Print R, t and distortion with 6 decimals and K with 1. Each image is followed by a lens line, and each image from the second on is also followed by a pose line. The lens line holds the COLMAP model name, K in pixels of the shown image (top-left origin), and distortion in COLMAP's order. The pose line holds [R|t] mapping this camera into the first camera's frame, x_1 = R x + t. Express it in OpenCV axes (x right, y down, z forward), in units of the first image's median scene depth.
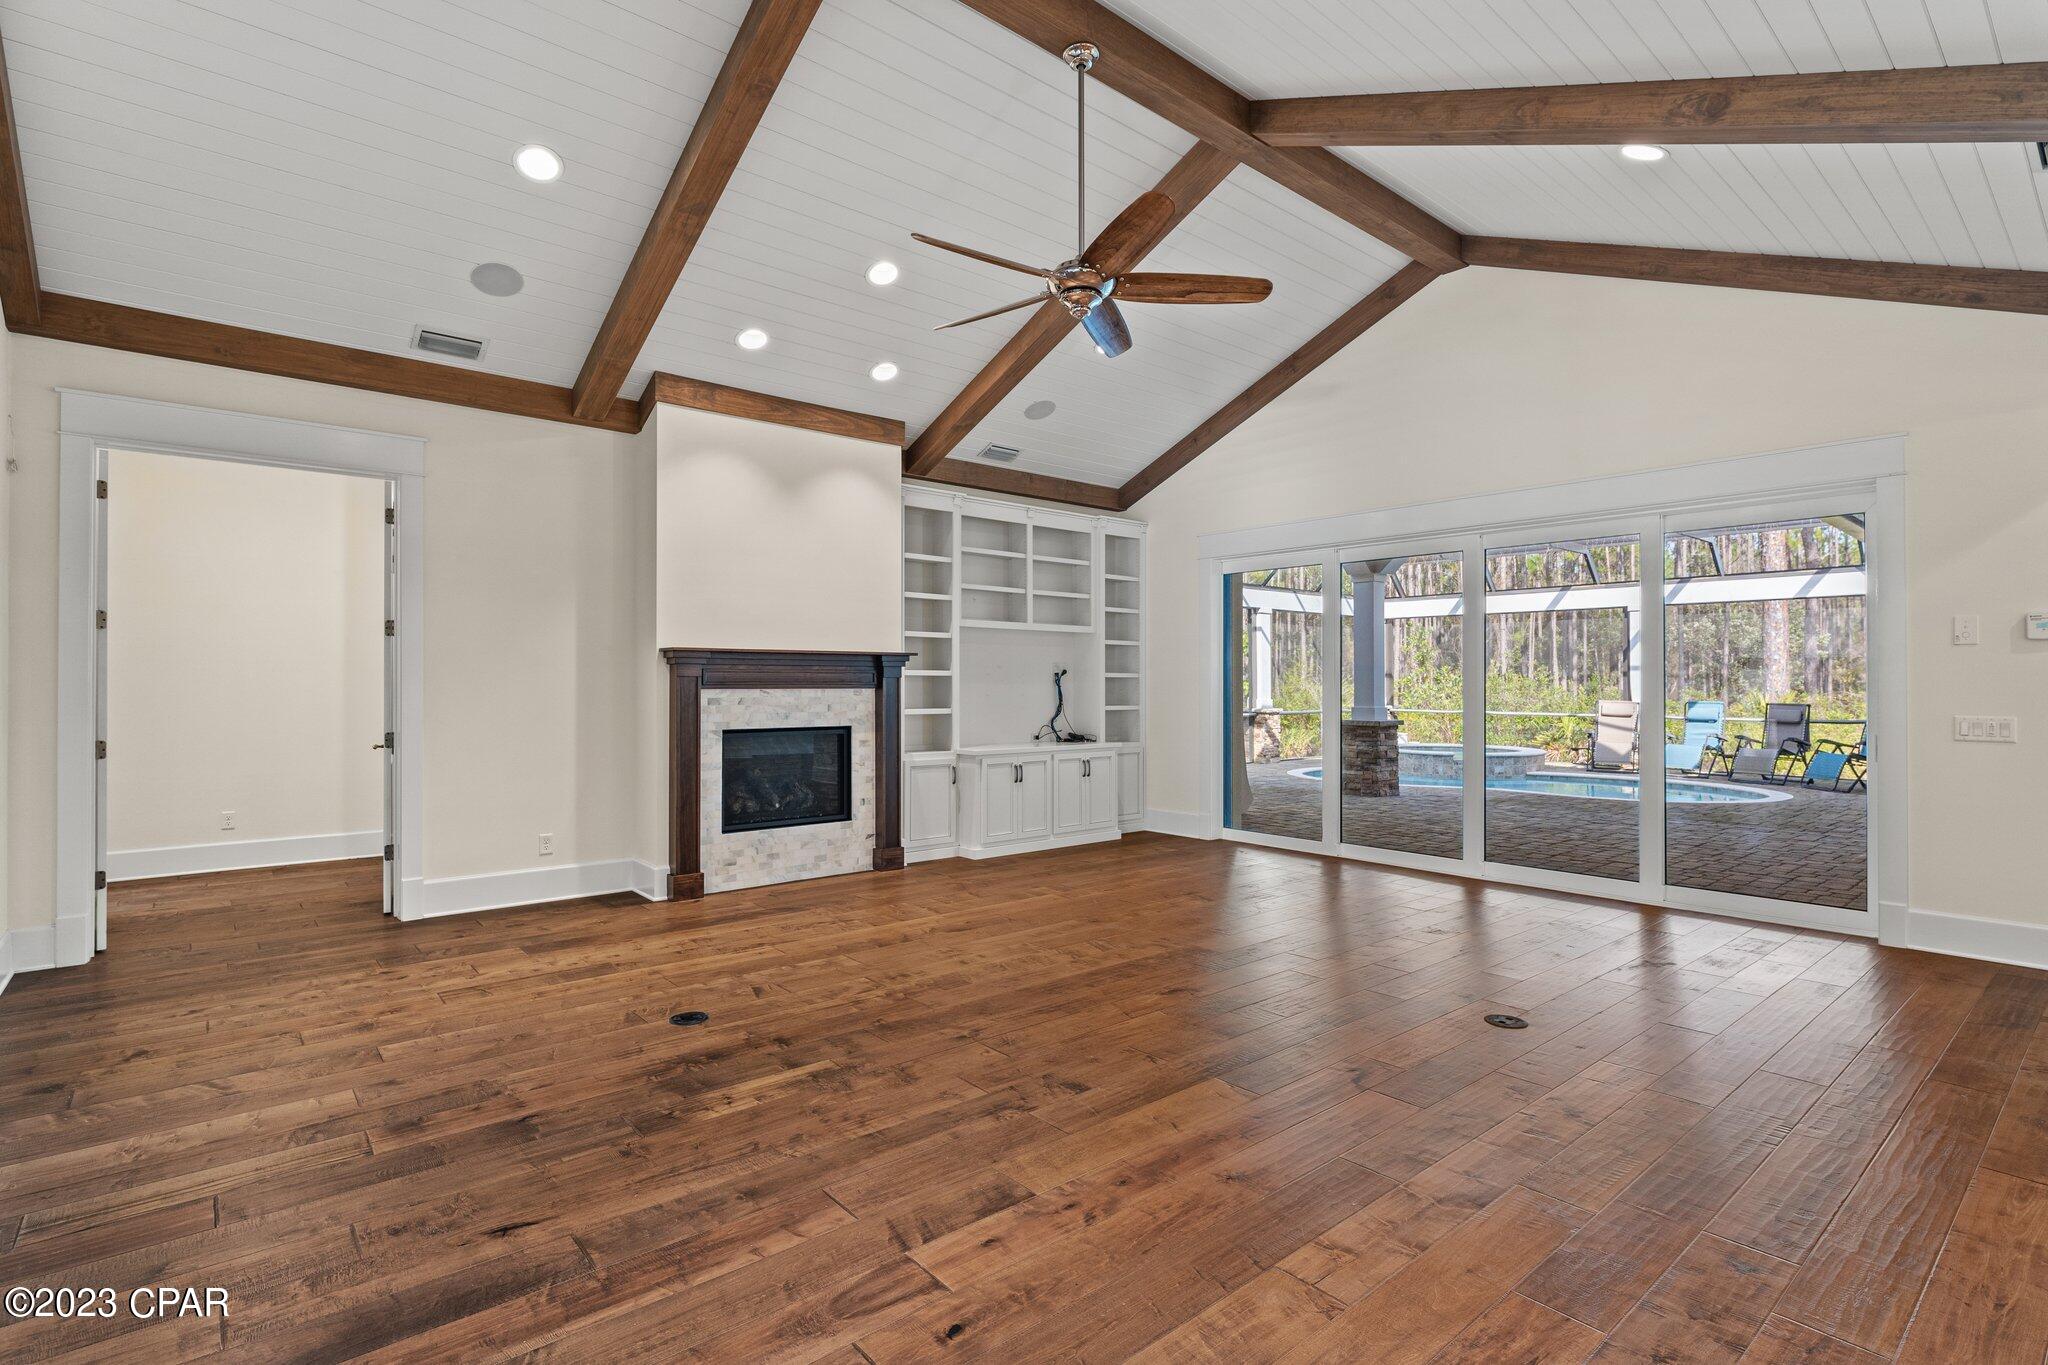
lens RADIAL K [[976.8, 0, 1015.1], [0, 976.8, 673.9], [0, 0, 1]] dist [0.001188, -0.001449]
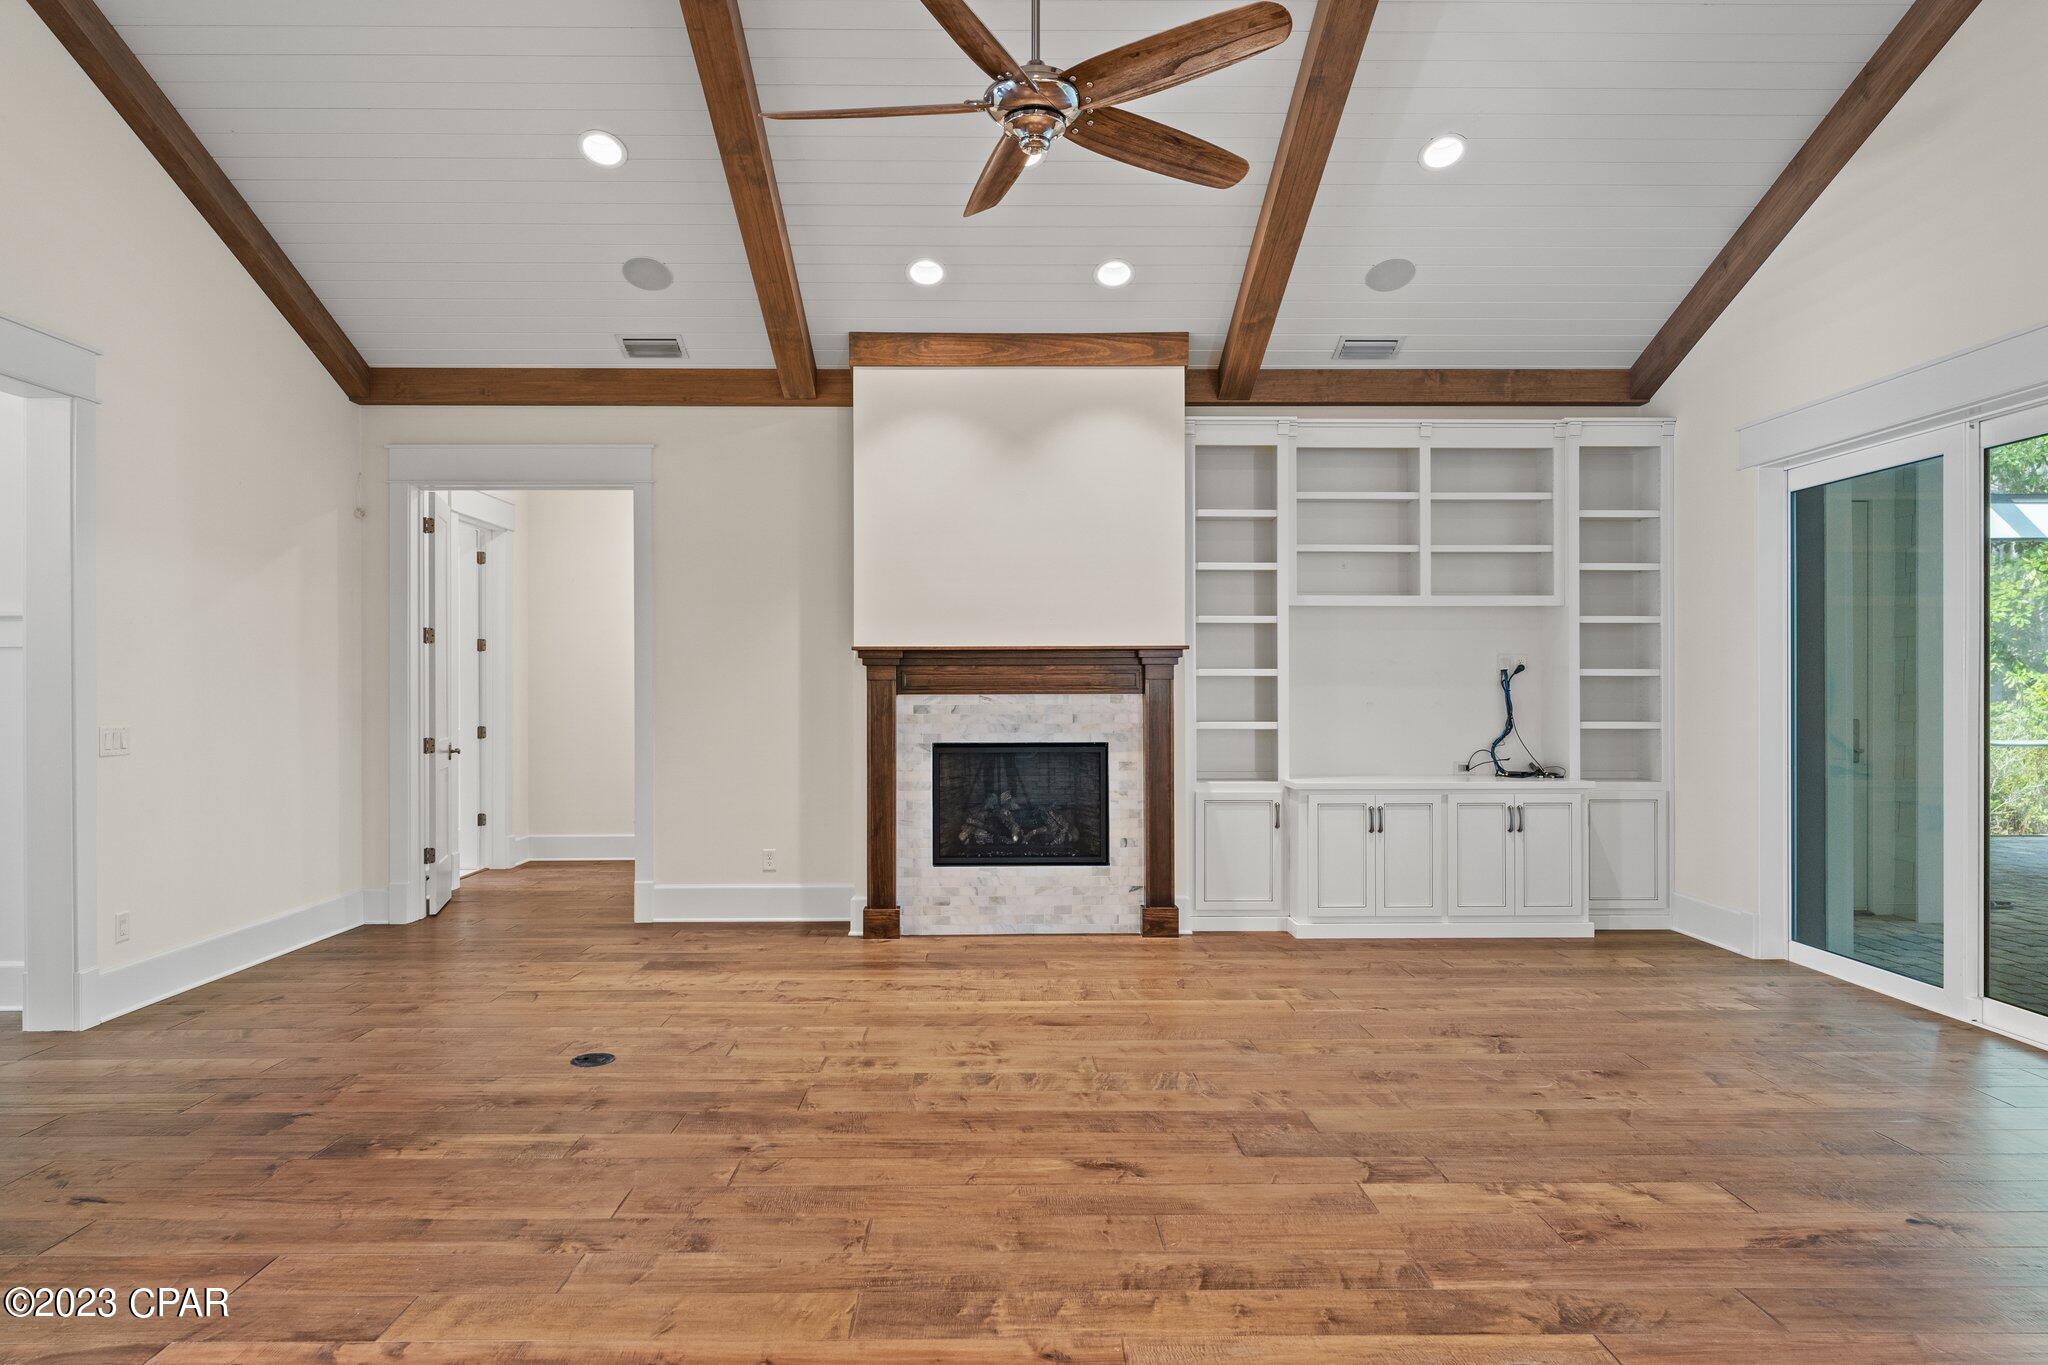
lens RADIAL K [[1221.9, 0, 1014.7], [0, 1221.9, 682.7], [0, 0, 1]] dist [0.000192, -0.001393]
pose [[0.775010, -0.004882, -0.631930, 0.394139], [0.009216, 0.999951, 0.003578, 0.002066], [0.631881, -0.008597, 0.775017, 0.215016]]
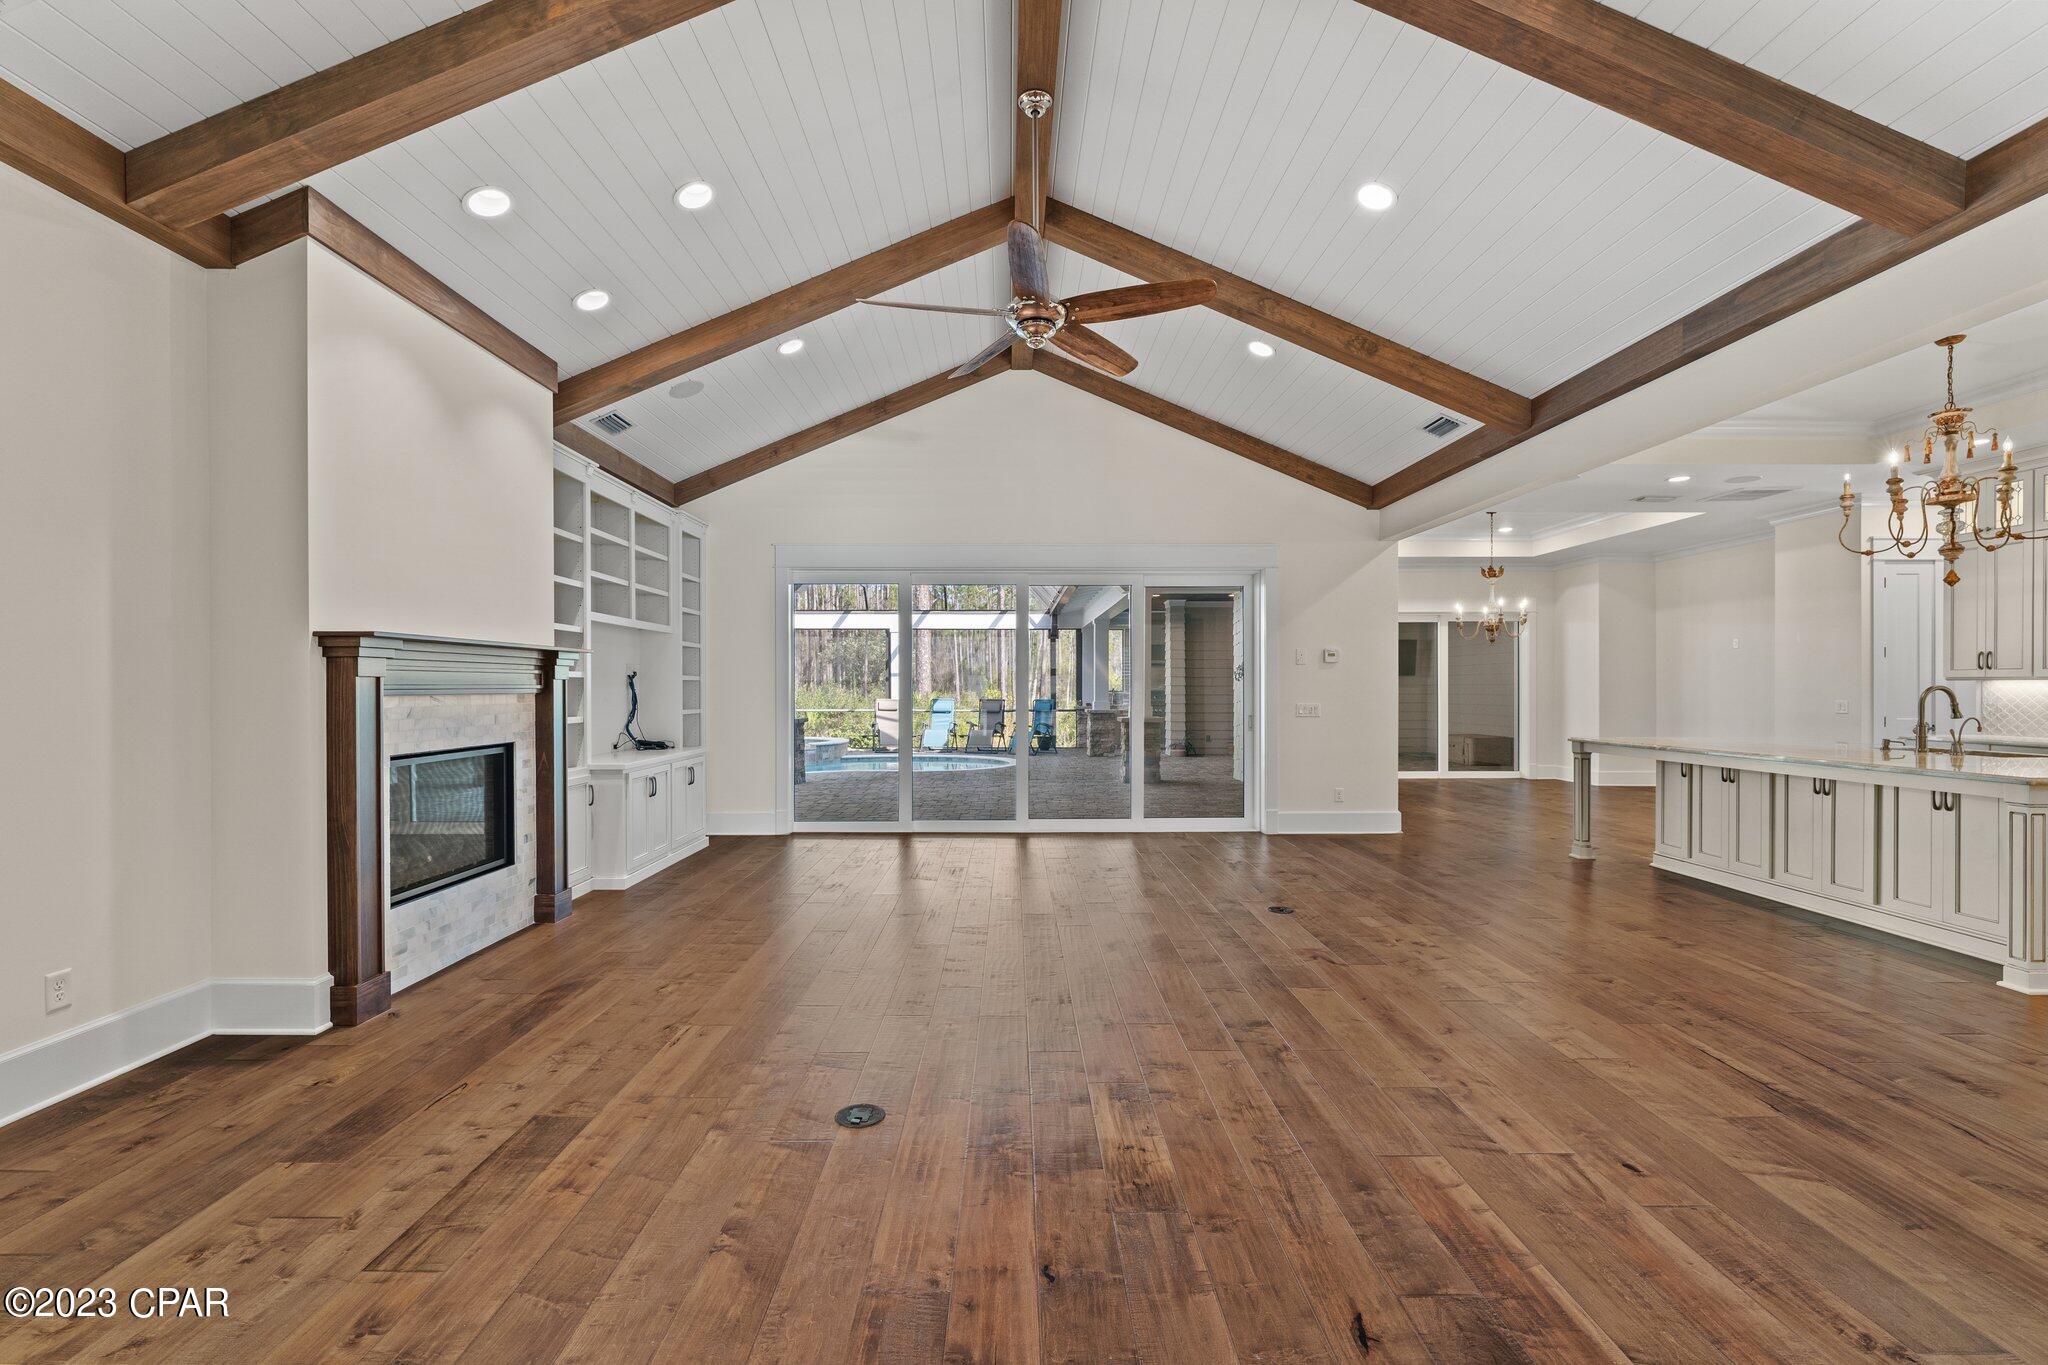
lens RADIAL K [[864.6, 0, 1017.3], [0, 864.6, 685.2], [0, 0, 1]] dist [-0.001909, 0.000045]
pose [[0.638796, -0.000571, 0.769376, -0.451346], [-0.006121, 0.999964, 0.005825, 0.002168], [-0.769352, -0.008430, 0.638770, 0.267253]]
